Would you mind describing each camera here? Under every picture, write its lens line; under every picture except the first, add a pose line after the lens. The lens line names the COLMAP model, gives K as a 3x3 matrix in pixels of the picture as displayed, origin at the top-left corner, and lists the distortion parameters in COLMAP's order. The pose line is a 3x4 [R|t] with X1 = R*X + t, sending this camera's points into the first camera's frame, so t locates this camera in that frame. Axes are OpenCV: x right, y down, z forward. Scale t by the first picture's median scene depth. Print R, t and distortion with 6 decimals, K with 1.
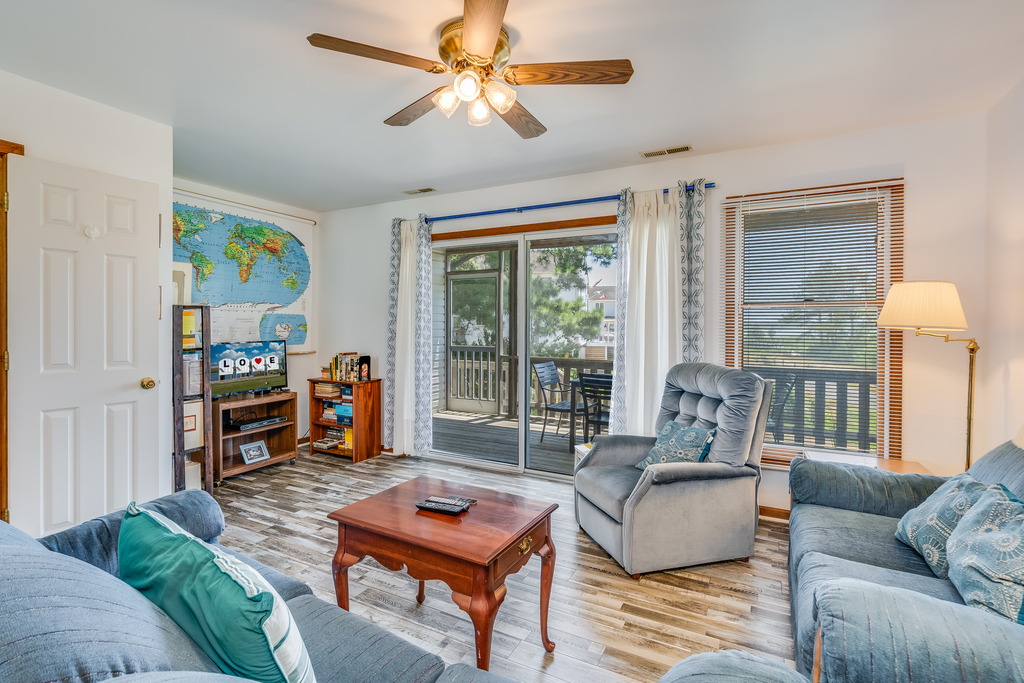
lens RADIAL K [[479.4, 0, 492.7], [0, 479.4, 325.6], [0, 0, 1]] dist [0.003389, 0.001845]
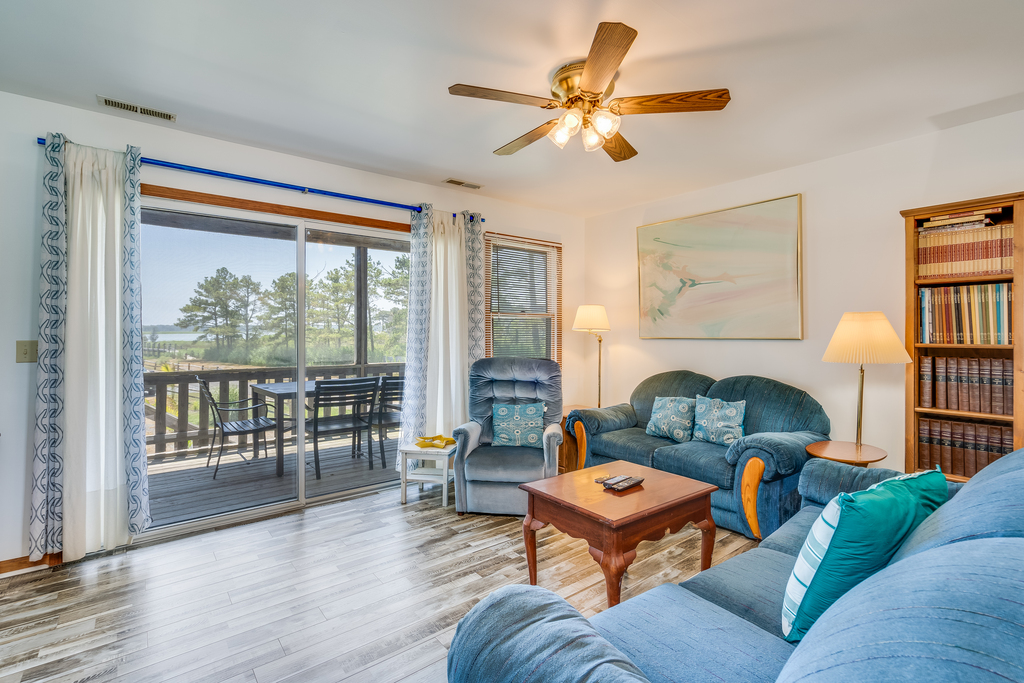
lens RADIAL K [[479.4, 0, 497.7], [0, 479.4, 329.9], [0, 0, 1]] dist [0.003389, 0.001845]
pose [[0.401753, -0.002972, 0.915743, -0.566924], [0.000979, 0.999996, 0.002816, -0.000300], [-0.915748, -0.000235, 0.401754, 0.355185]]
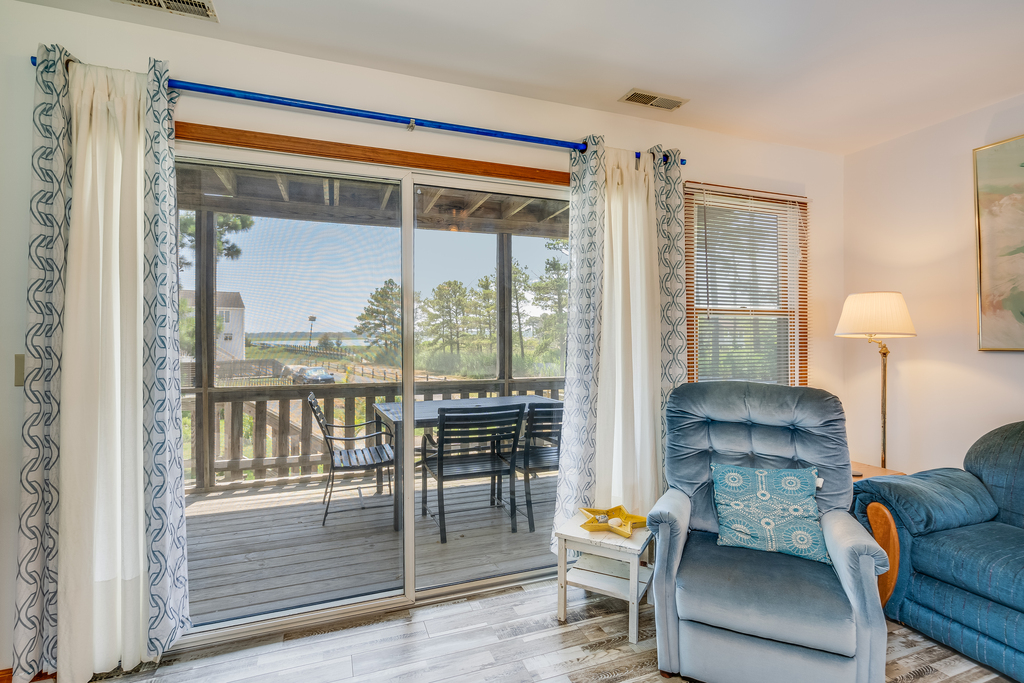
lens RADIAL K [[479.4, 0, 501.4], [0, 479.4, 334.9], [0, 0, 1]] dist [0.003389, 0.001845]
pose [[0.654275, -0.004374, 0.756244, -0.289153], [0.005605, 0.999984, 0.000935, -0.000864], [-0.756236, 0.003627, 0.654289, 0.559052]]
